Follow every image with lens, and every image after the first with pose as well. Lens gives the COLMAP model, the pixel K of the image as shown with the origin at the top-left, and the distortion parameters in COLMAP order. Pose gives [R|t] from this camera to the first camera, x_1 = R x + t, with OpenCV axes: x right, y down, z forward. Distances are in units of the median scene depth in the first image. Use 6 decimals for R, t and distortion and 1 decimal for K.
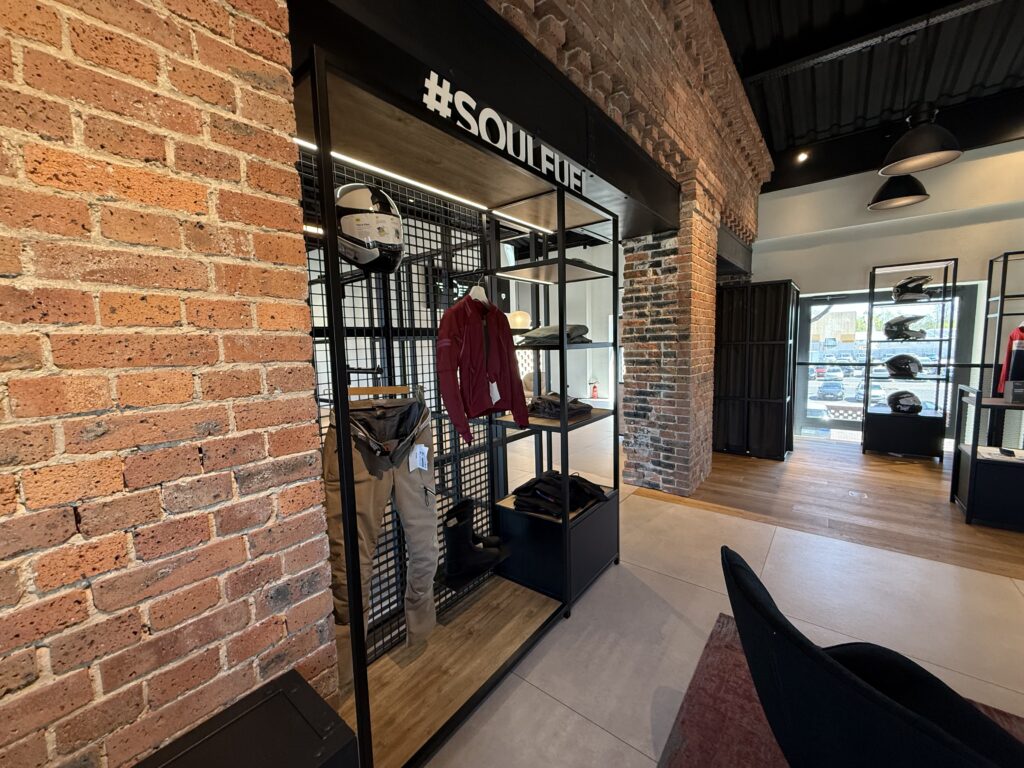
lens RADIAL K [[413.2, 0, 514.5], [0, 413.2, 383.8], [0, 0, 1]] dist [0.020087, -0.000444]
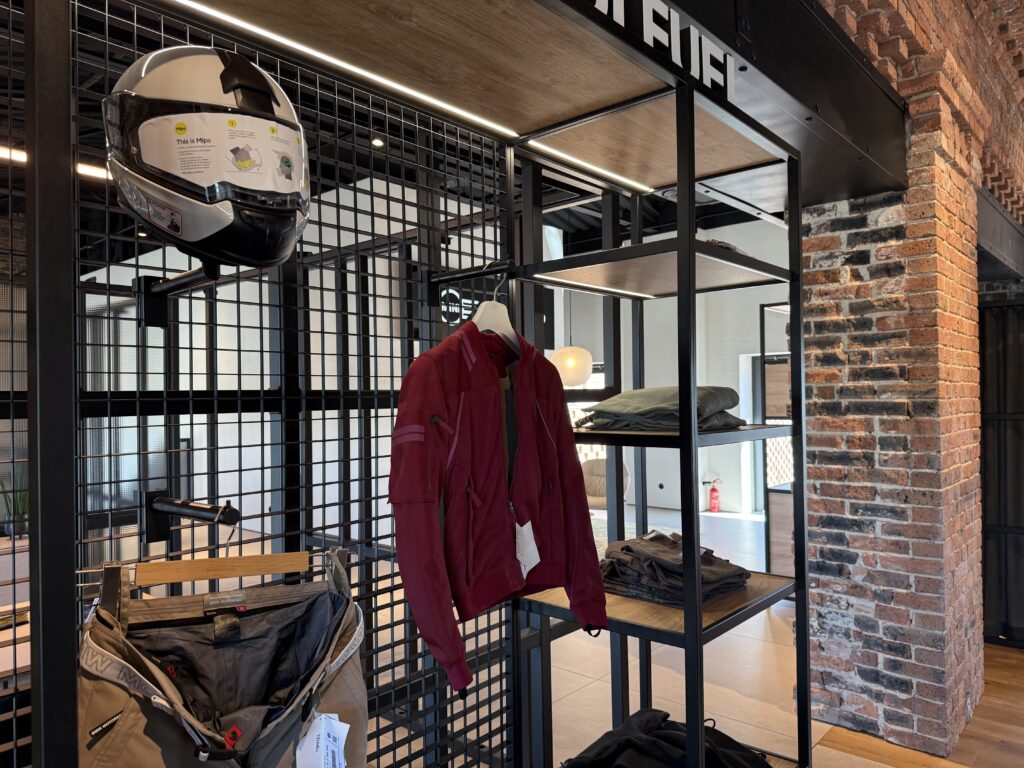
lens RADIAL K [[730.0, 0, 518.3], [0, 730.0, 381.7], [0, 0, 1]] dist [0.079048, -0.074262]
pose [[0.998558, 0.010410, -0.052666, -0.014068], [-0.016758, 0.992442, -0.121565, -0.040569], [0.051003, 0.122272, 0.991185, 0.173773]]
